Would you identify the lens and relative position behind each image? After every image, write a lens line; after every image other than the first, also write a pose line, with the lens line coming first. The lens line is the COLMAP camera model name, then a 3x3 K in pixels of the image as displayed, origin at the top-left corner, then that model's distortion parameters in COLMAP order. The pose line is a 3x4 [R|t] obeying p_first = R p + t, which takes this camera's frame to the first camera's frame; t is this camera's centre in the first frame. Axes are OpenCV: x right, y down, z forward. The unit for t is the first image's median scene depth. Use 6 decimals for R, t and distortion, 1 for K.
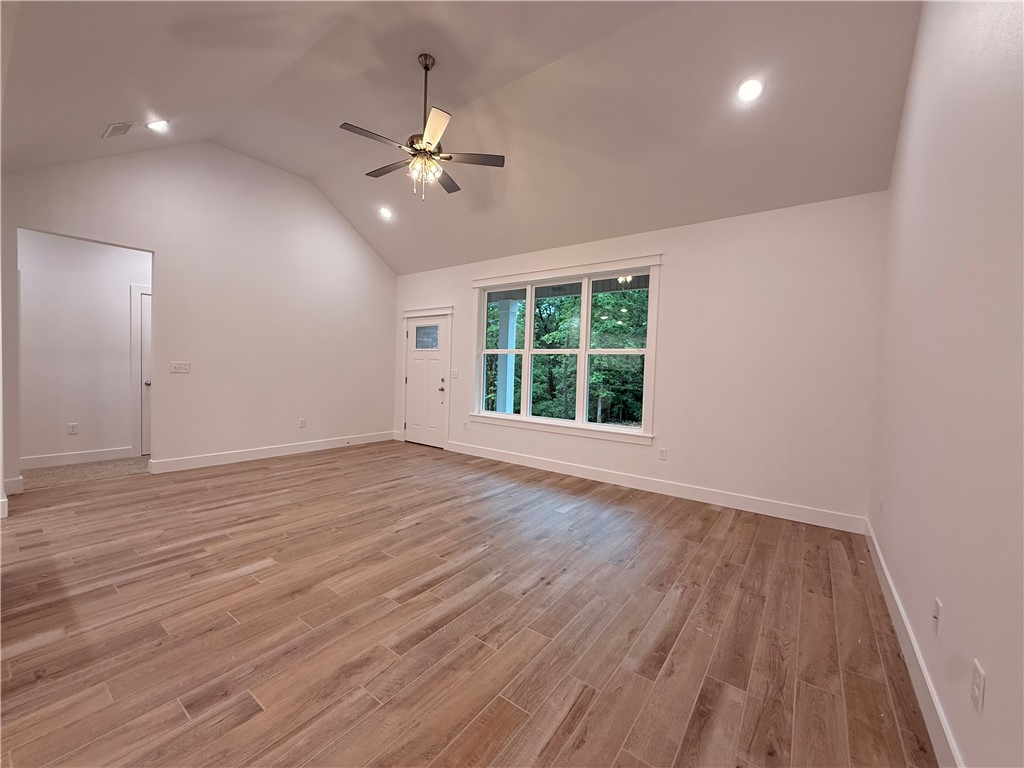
lens RADIAL K [[408.4, 0, 512.0], [0, 408.4, 384.0], [0, 0, 1]] dist [-0.000387, -0.000349]
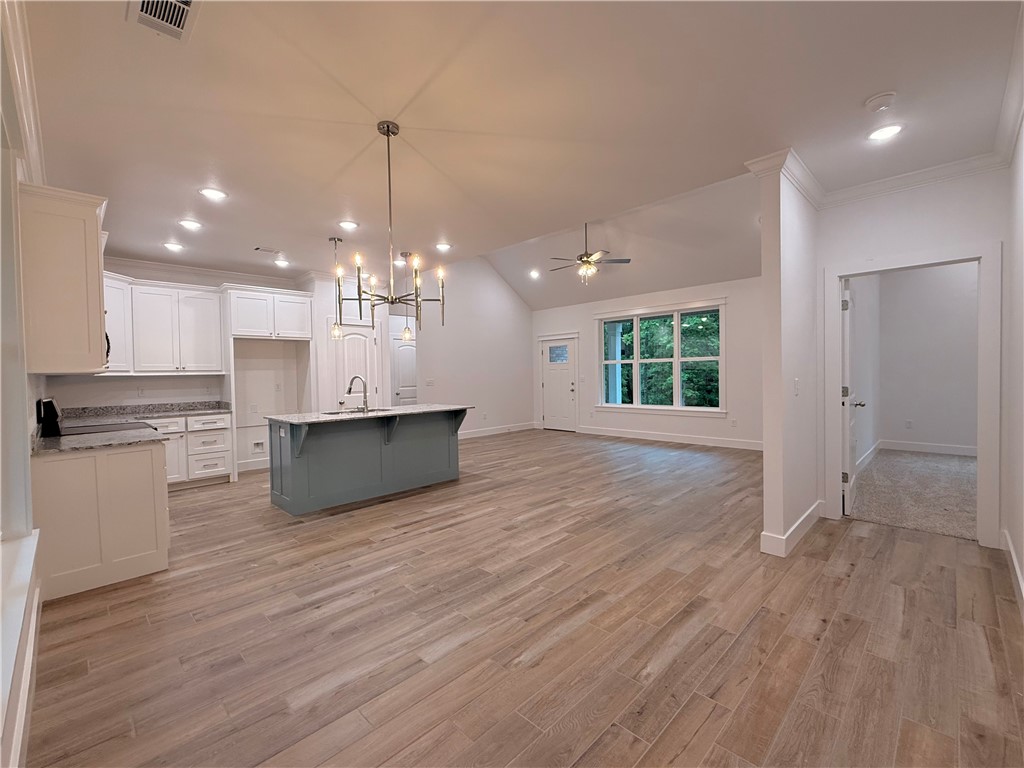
lens RADIAL K [[446.6, 0, 512.0], [0, 446.6, 384.0], [0, 0, 1]] dist [-0.000333, -0.000066]
pose [[0.987993, -0.046709, -0.147267, -0.245423], [0.044514, 0.998844, -0.018168, 0.017118], [0.147945, 0.011395, 0.988930, -0.948459]]
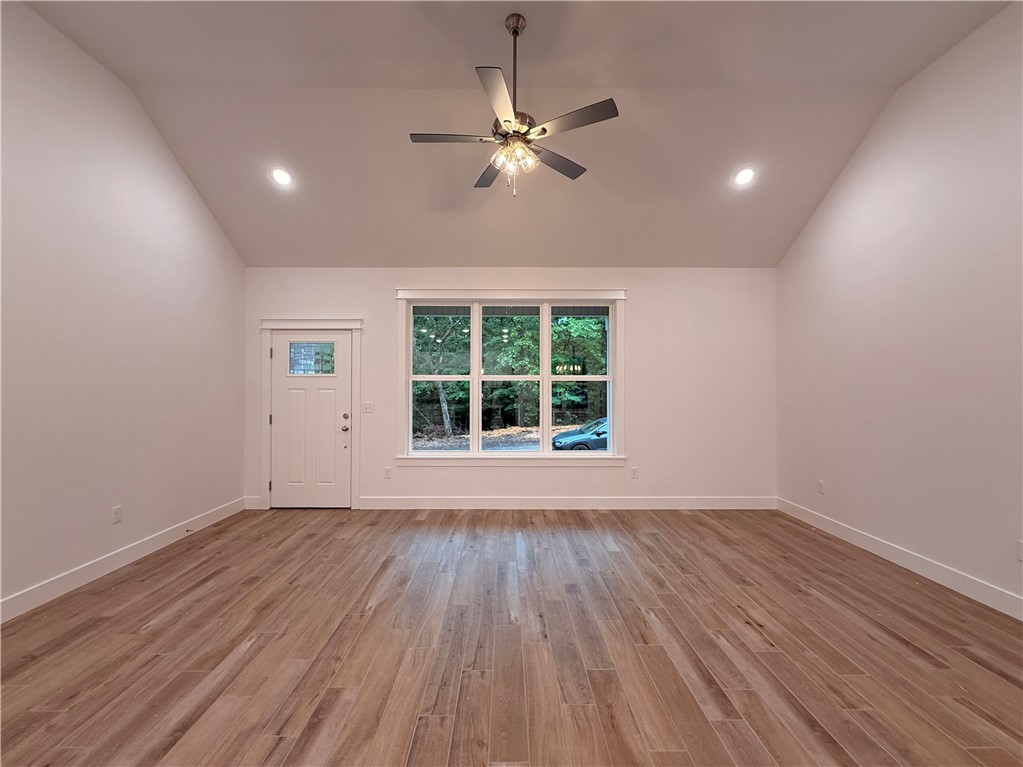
lens RADIAL K [[417.7, 0, 511.5], [0, 417.7, 383.5], [0, 0, 1]] dist [-0.001462, 0.000280]
pose [[0.798948, -0.026610, 0.600811, -0.634250], [0.045731, 0.998816, -0.016574, -0.070974], [-0.599658, 0.040717, 0.799220, 0.339039]]
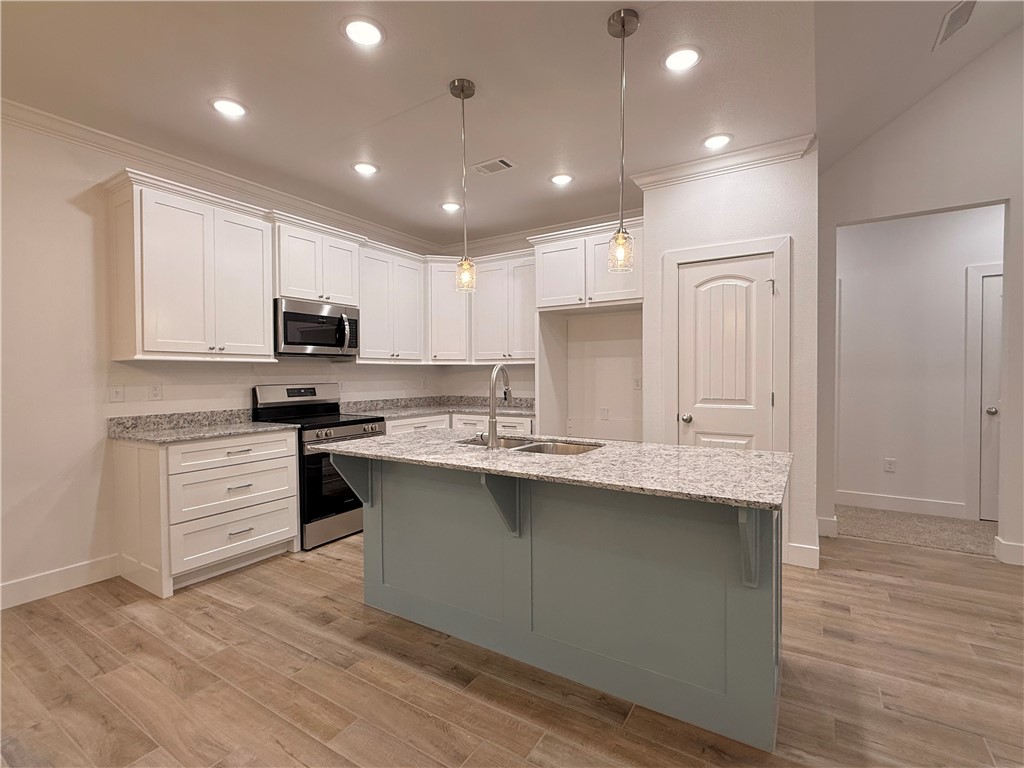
lens RADIAL K [[478.9, 0, 506.5], [0, 478.9, 382.0], [0, 0, 1]] dist [-0.001604, -0.000014]
pose [[0.068235, -0.012983, -0.997585, -0.245204], [-0.030529, 0.999420, -0.015095, -0.018958], [0.997202, 0.031486, 0.067800, 0.234323]]
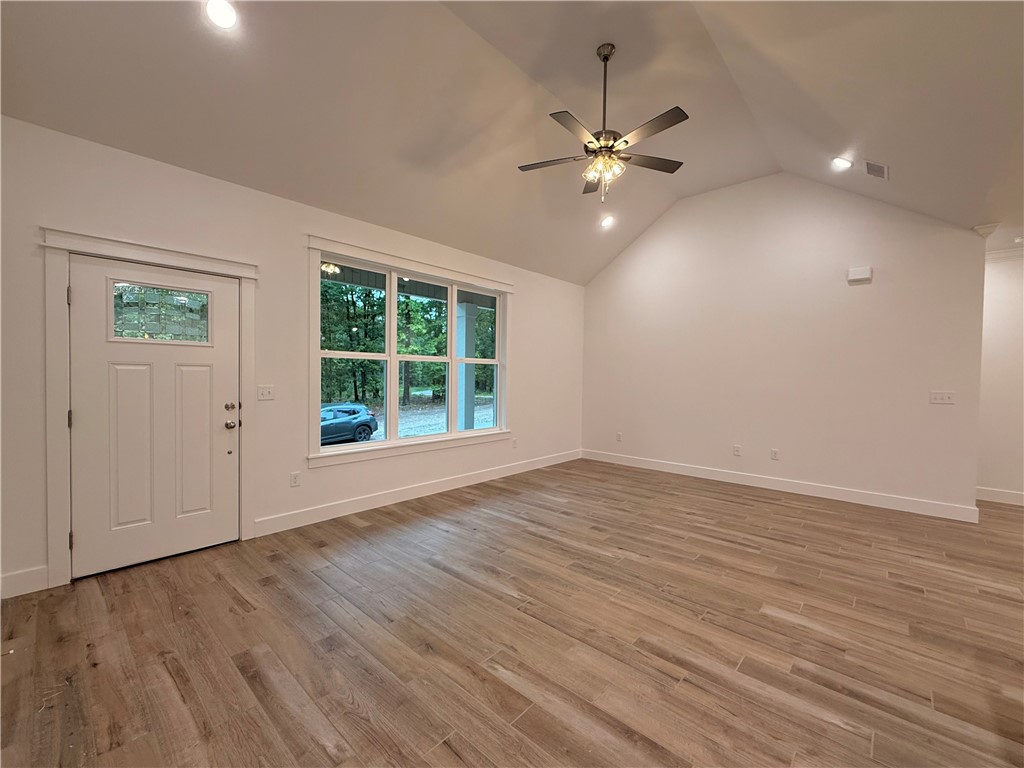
lens RADIAL K [[420.8, 0, 509.2], [0, 420.8, 385.5], [0, 0, 1]] dist [0.000702, 0.000269]
pose [[0.106533, -0.053986, 0.992843, -1.062306], [0.026911, 0.998316, 0.051396, -0.087282], [-0.993945, 0.021243, 0.107806, 0.993792]]
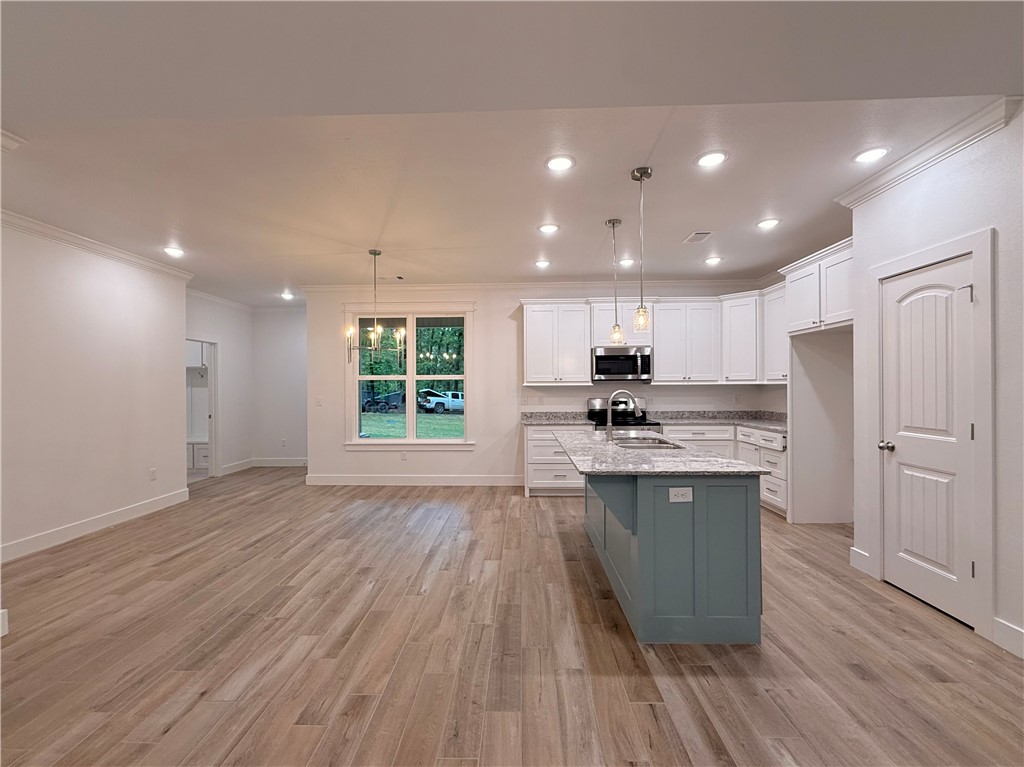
lens RADIAL K [[429.4, 0, 508.2], [0, 429.4, 386.3], [0, 0, 1]] dist [0.001372, 0.000109]
pose [[-0.822213, -0.026057, -0.568583, -0.156270], [-0.039993, 0.999127, 0.012045, -0.061691], [0.567773, 0.032643, -0.822538, 0.885741]]
